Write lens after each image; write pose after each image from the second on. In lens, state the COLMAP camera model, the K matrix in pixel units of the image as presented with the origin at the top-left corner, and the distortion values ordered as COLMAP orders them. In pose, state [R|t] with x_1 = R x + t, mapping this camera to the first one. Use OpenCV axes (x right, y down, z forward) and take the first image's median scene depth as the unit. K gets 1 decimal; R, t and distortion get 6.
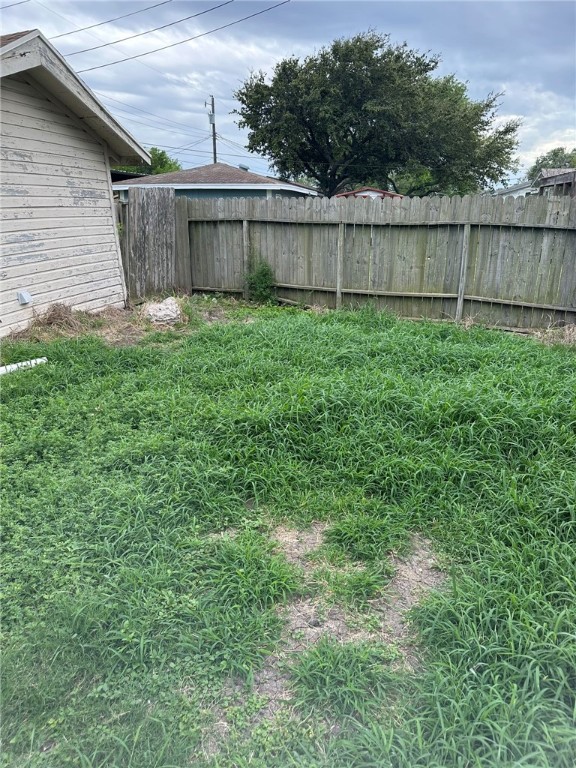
lens RADIAL K [[539.0, 0, 287.4], [0, 539.0, 385.6], [0, 0, 1]] dist [0.069694, -0.084671]
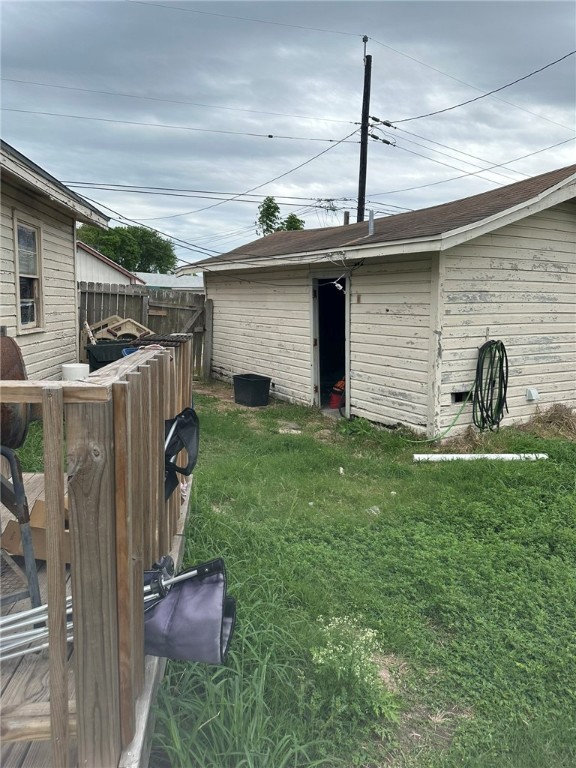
lens RADIAL K [[539.0, 0, 281.9], [0, 539.0, 382.5], [0, 0, 1]] dist [0.069694, -0.084671]
pose [[0.686919, 0.116237, -0.717378, -0.061410], [-0.247624, 0.965492, -0.080672, 0.021602], [0.683245, 0.233055, 0.691998, -0.066315]]
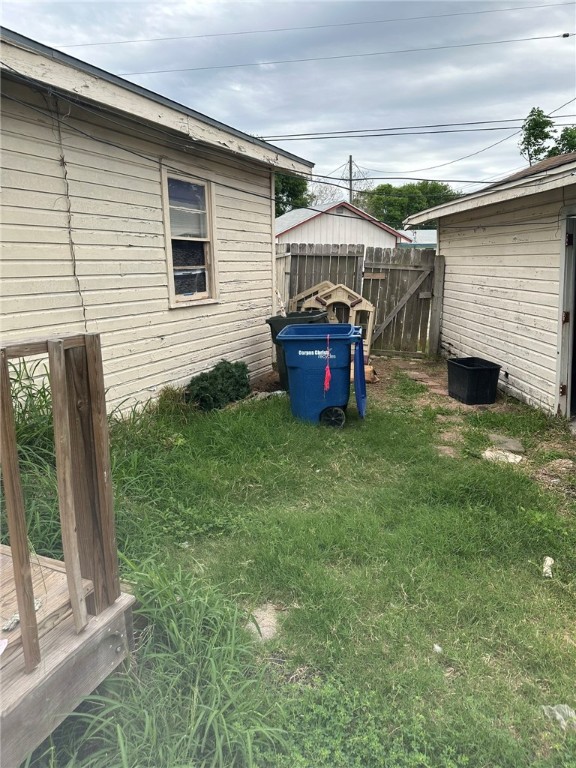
lens RADIAL K [[539.0, 0, 290.0], [0, 539.0, 384.8], [0, 0, 1]] dist [0.069694, -0.084671]
pose [[0.249124, 0.205400, -0.946440, -0.235124], [-0.290030, 0.948223, 0.129445, -0.079954], [0.924024, 0.242248, 0.295797, 0.239582]]
